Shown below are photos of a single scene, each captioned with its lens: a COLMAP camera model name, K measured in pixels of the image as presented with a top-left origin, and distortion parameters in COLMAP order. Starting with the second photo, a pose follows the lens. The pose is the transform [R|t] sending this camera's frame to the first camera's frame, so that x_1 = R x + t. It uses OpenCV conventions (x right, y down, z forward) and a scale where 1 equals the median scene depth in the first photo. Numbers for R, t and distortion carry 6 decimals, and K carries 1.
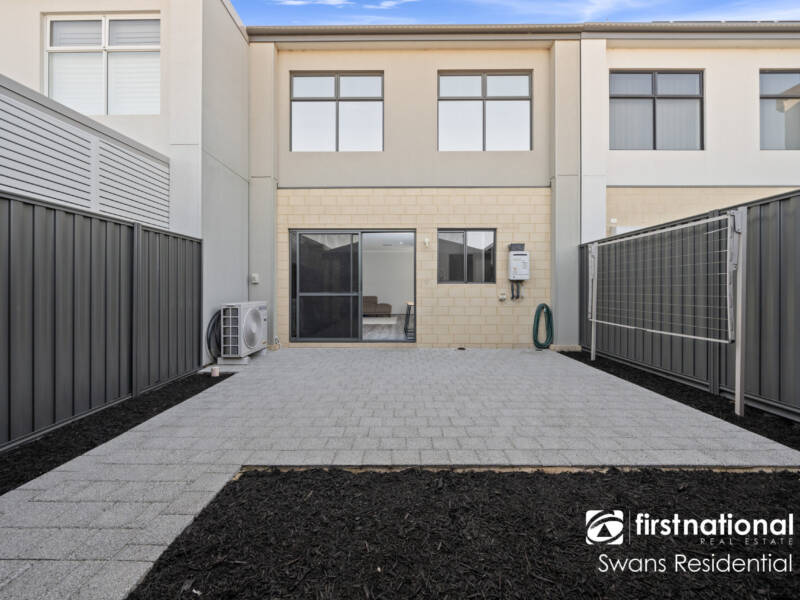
lens RADIAL K [[322.1, 0, 409.2], [0, 322.1, 293.3], [0, 0, 1]] dist [-0.005154, -0.000479]
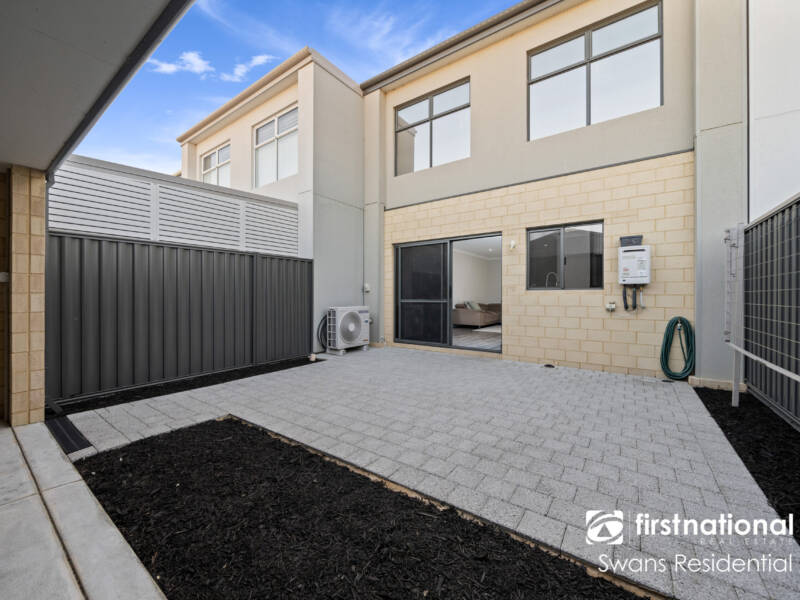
lens RADIAL K [[319.7, 0, 400.0], [0, 319.7, 300.0], [0, 0, 1]] dist [-0.004166, -0.000263]
pose [[0.821470, 0.007361, -0.570204, 0.319750], [-0.008624, 0.999963, 0.000484, -0.000282], [0.570186, 0.004520, 0.821503, 0.075292]]
